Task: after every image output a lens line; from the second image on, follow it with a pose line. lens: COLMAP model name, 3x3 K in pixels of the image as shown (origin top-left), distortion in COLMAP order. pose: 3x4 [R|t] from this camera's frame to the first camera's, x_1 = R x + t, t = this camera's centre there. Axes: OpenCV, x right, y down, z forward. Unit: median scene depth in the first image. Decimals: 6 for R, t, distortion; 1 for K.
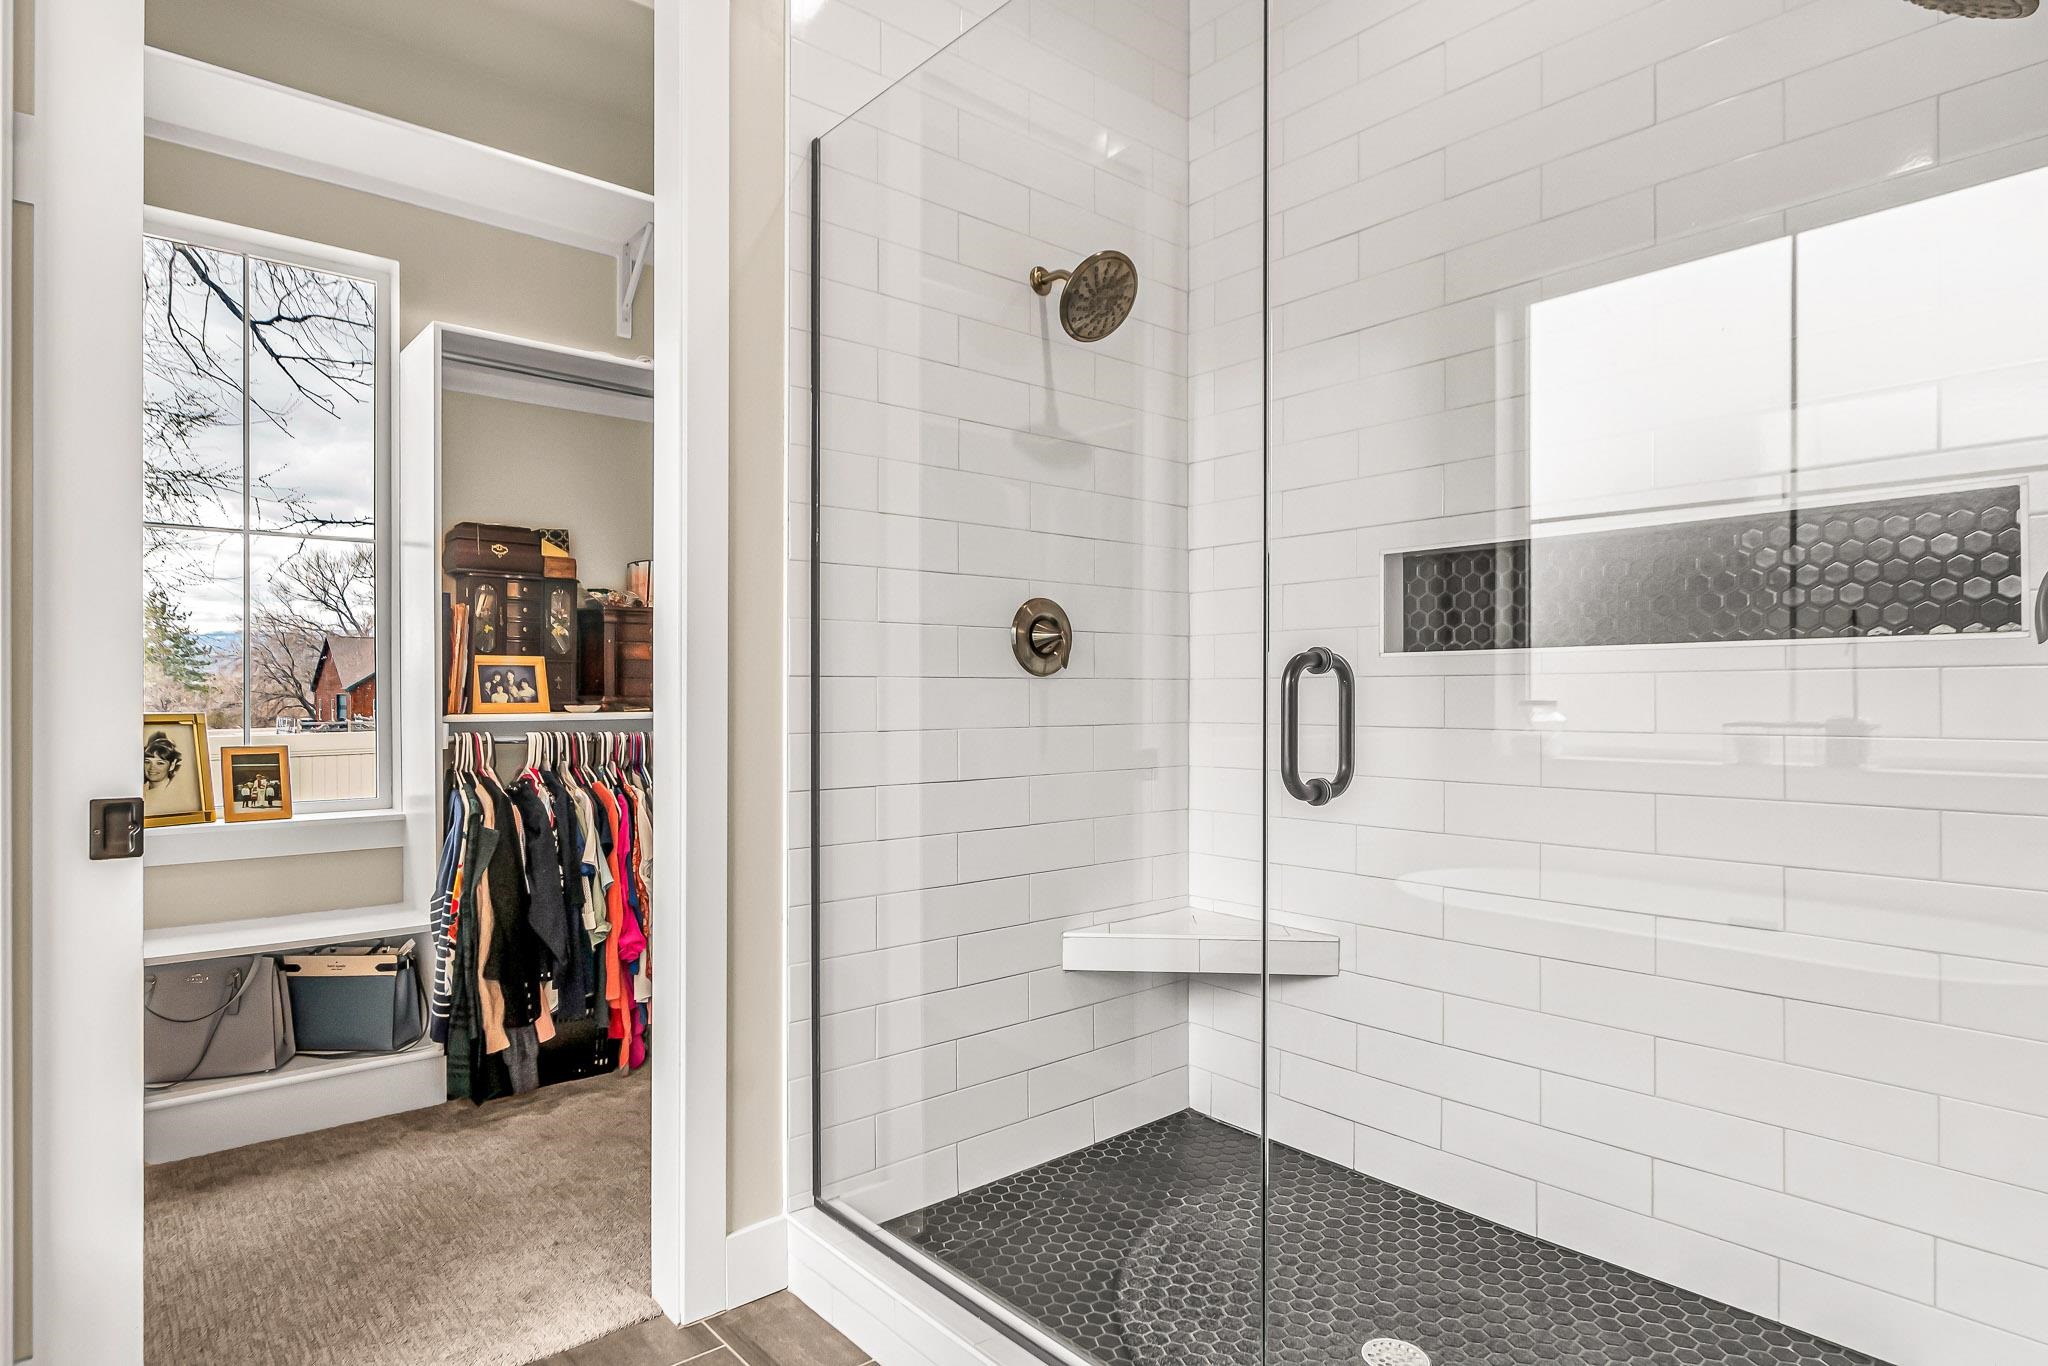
lens RADIAL K [[1124.1, 0, 1030.9], [0, 1124.1, 692.1], [0, 0, 1]] dist [-0.003549, -0.001414]
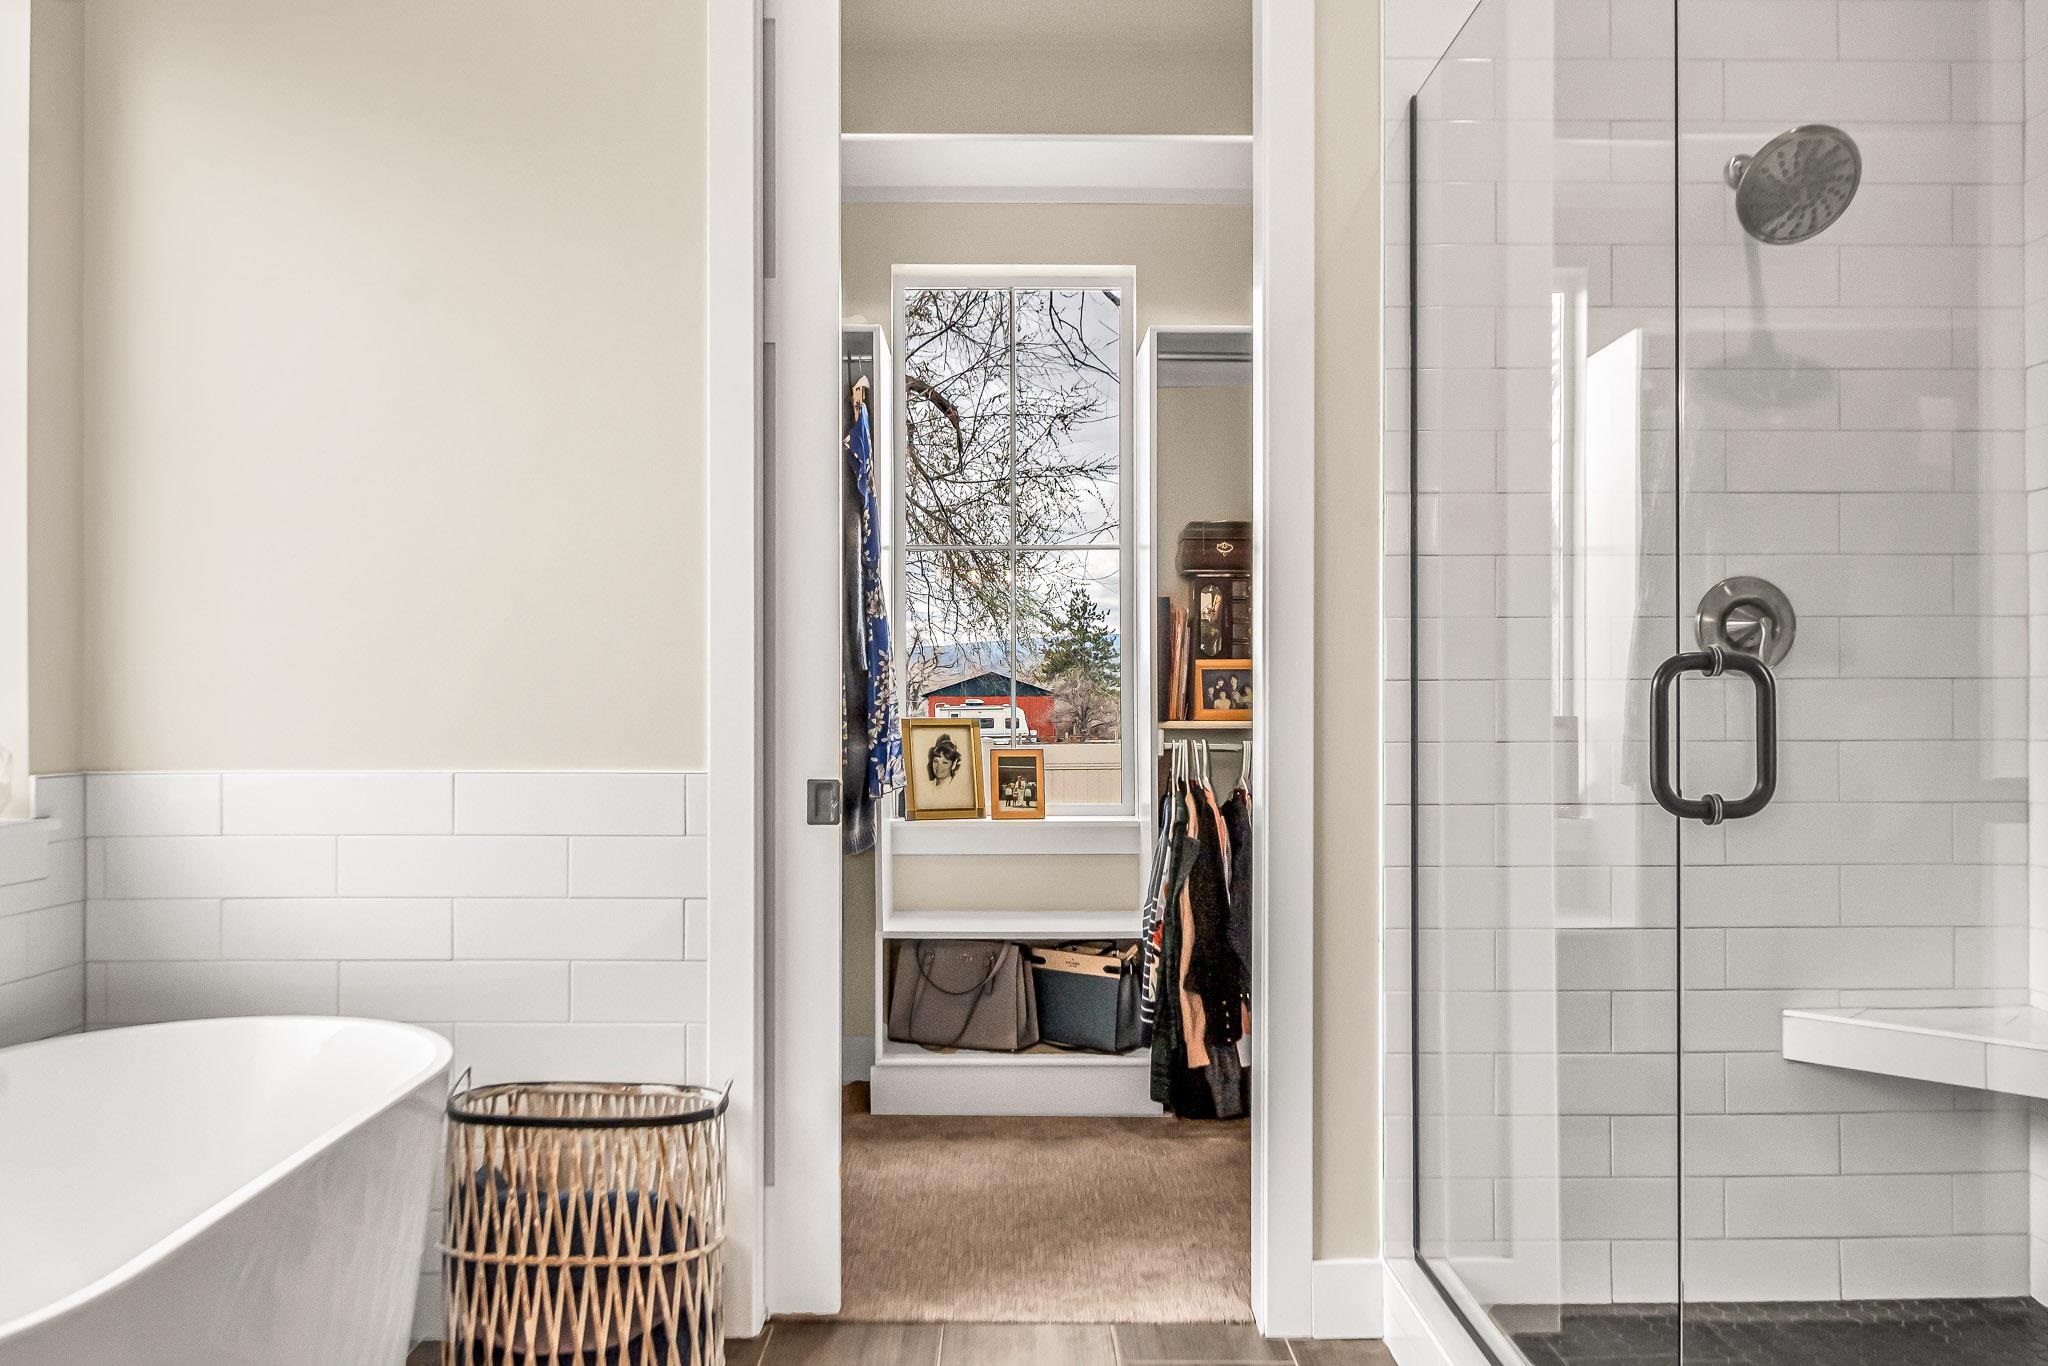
lens RADIAL K [[1538.2, 0, 1024.0], [0, 1538.2, 683.0], [0, 0, 1]] dist [-0.025031, 0.004436]
pose [[0.765134, -0.007990, -0.643821, 0.268915], [0.002170, 0.999949, -0.009831, -0.000248], [0.643867, 0.006125, 0.765113, -0.117960]]
